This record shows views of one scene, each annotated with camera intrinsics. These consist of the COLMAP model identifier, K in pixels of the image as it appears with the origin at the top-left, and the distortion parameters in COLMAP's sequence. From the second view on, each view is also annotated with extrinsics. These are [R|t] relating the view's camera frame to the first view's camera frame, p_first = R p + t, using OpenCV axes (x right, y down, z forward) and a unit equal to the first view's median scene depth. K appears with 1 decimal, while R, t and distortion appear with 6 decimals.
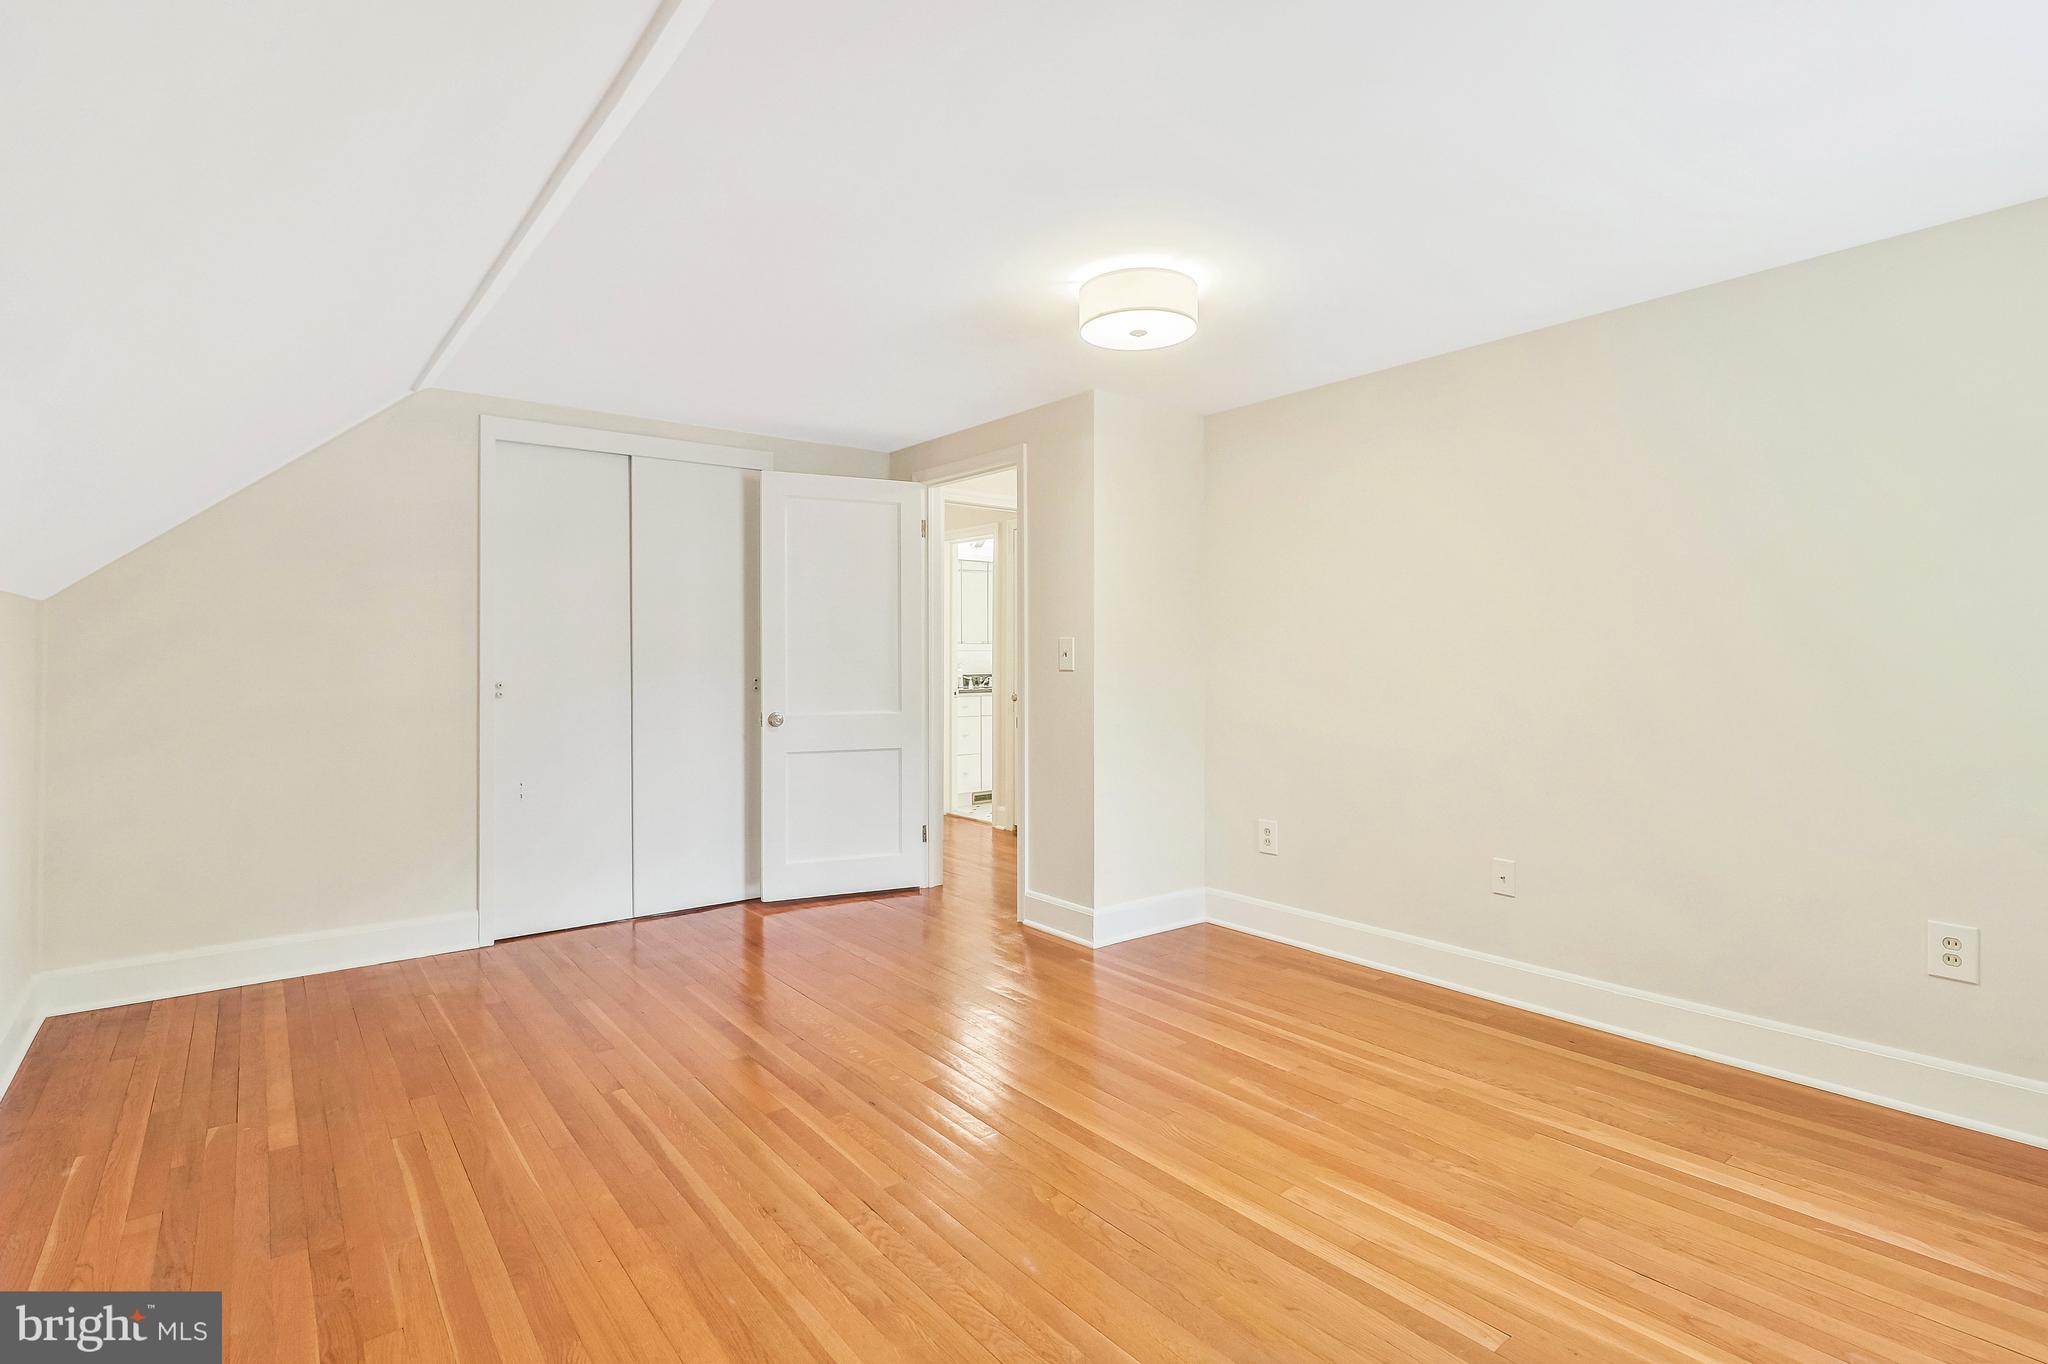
lens RADIAL K [[954.7, 0, 1021.3], [0, 954.7, 669.0], [0, 0, 1]] dist [0.003795, -0.000484]
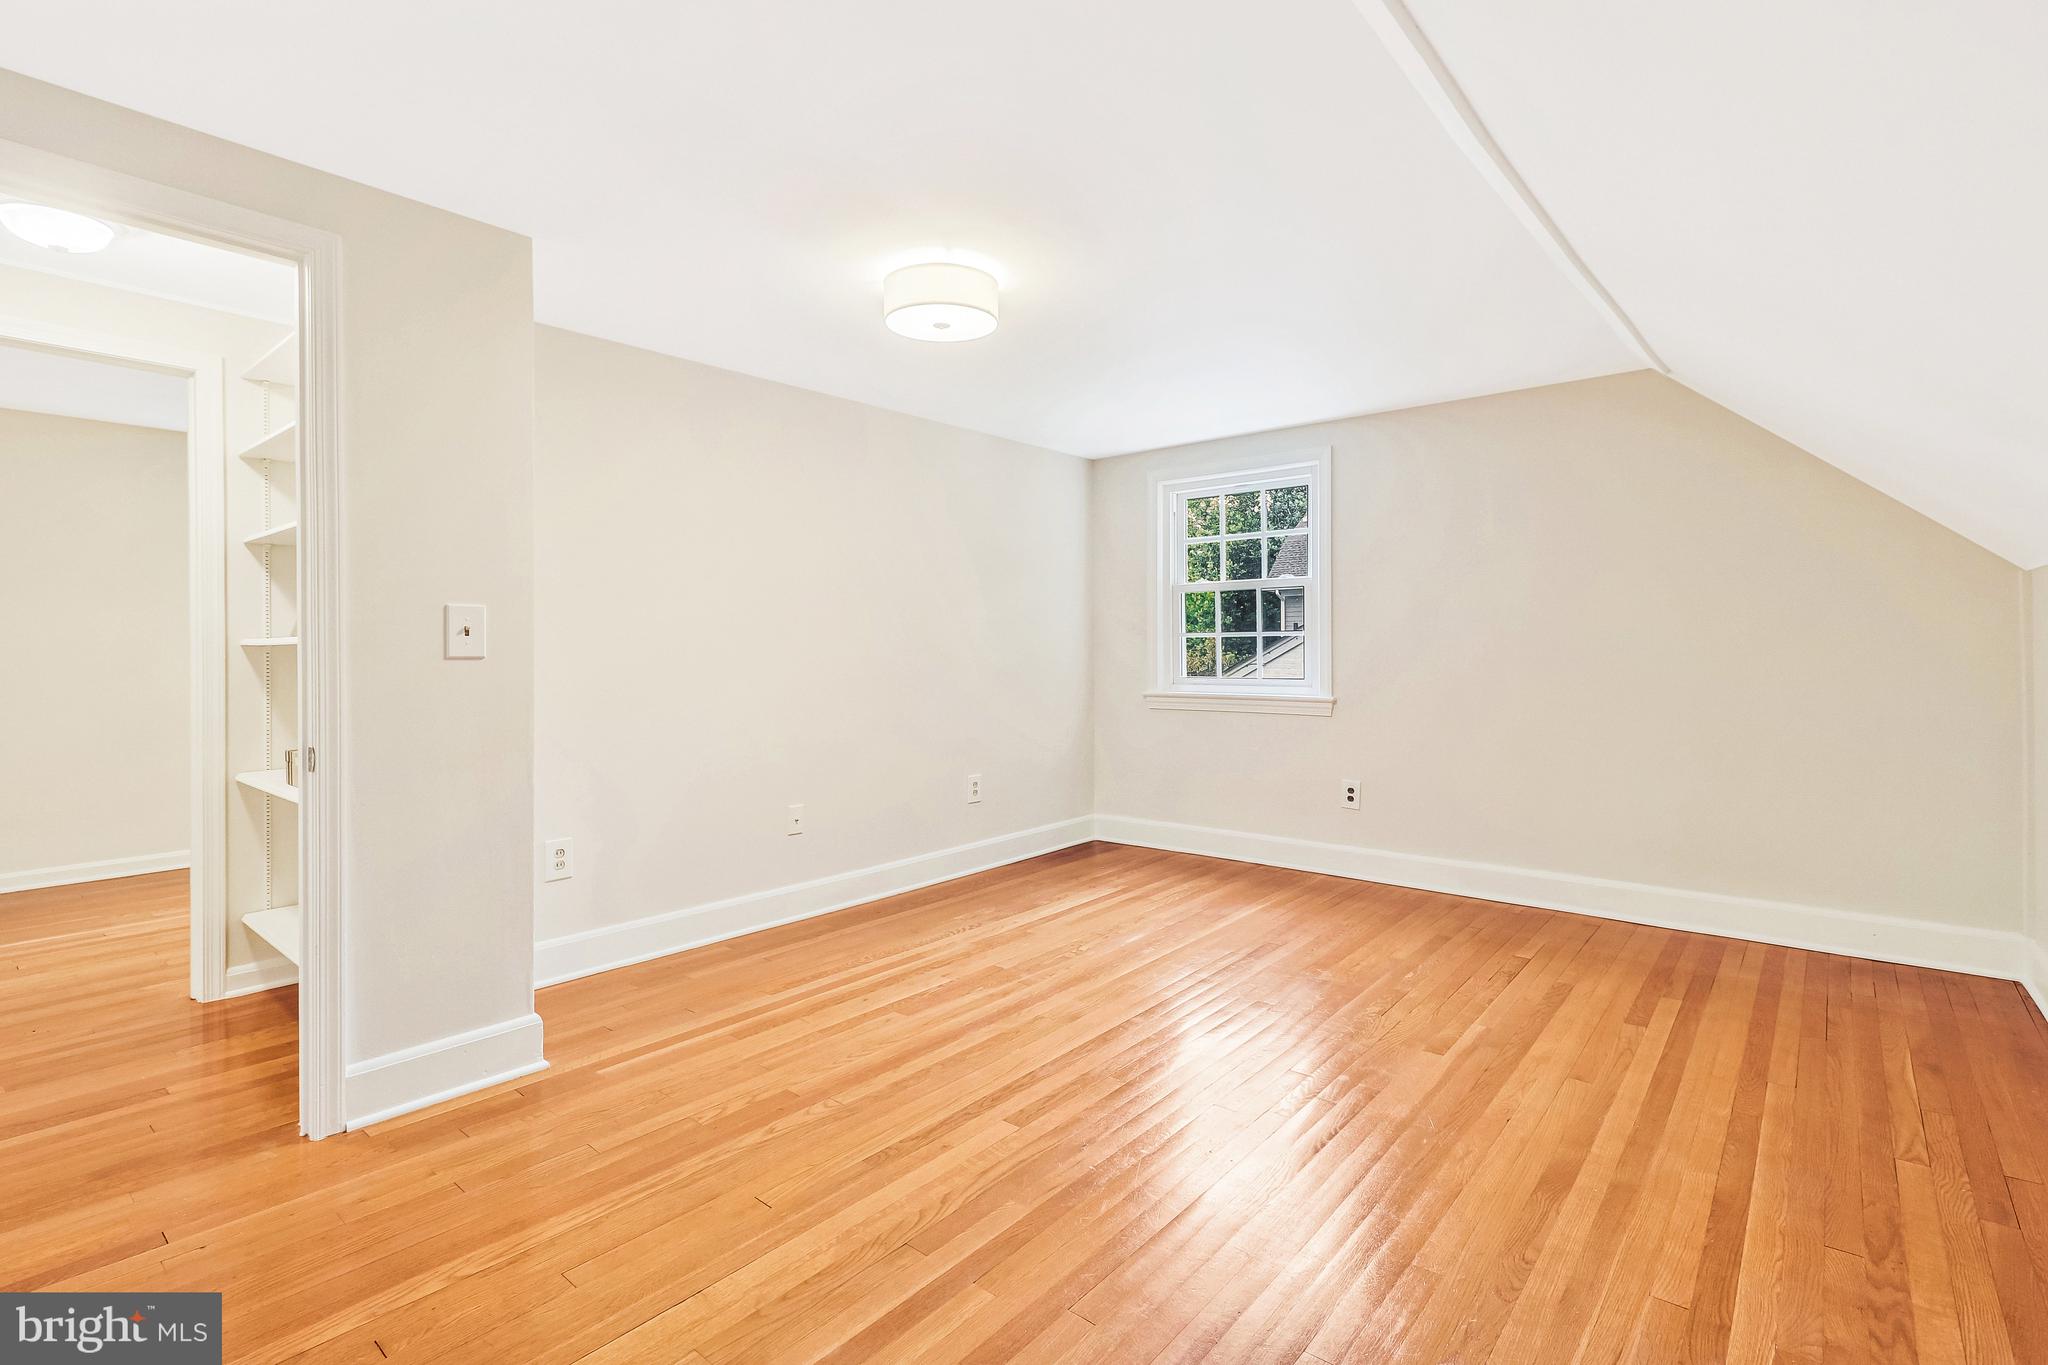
lens RADIAL K [[954.7, 0, 1021.3], [0, 954.7, 669.5], [0, 0, 1]] dist [0.003795, -0.000484]
pose [[-0.192344, -0.016209, 0.981194, -0.891331], [0.009277, 0.999789, 0.018335, 0.001469], [-0.981284, 0.012630, -0.192153, 1.092635]]
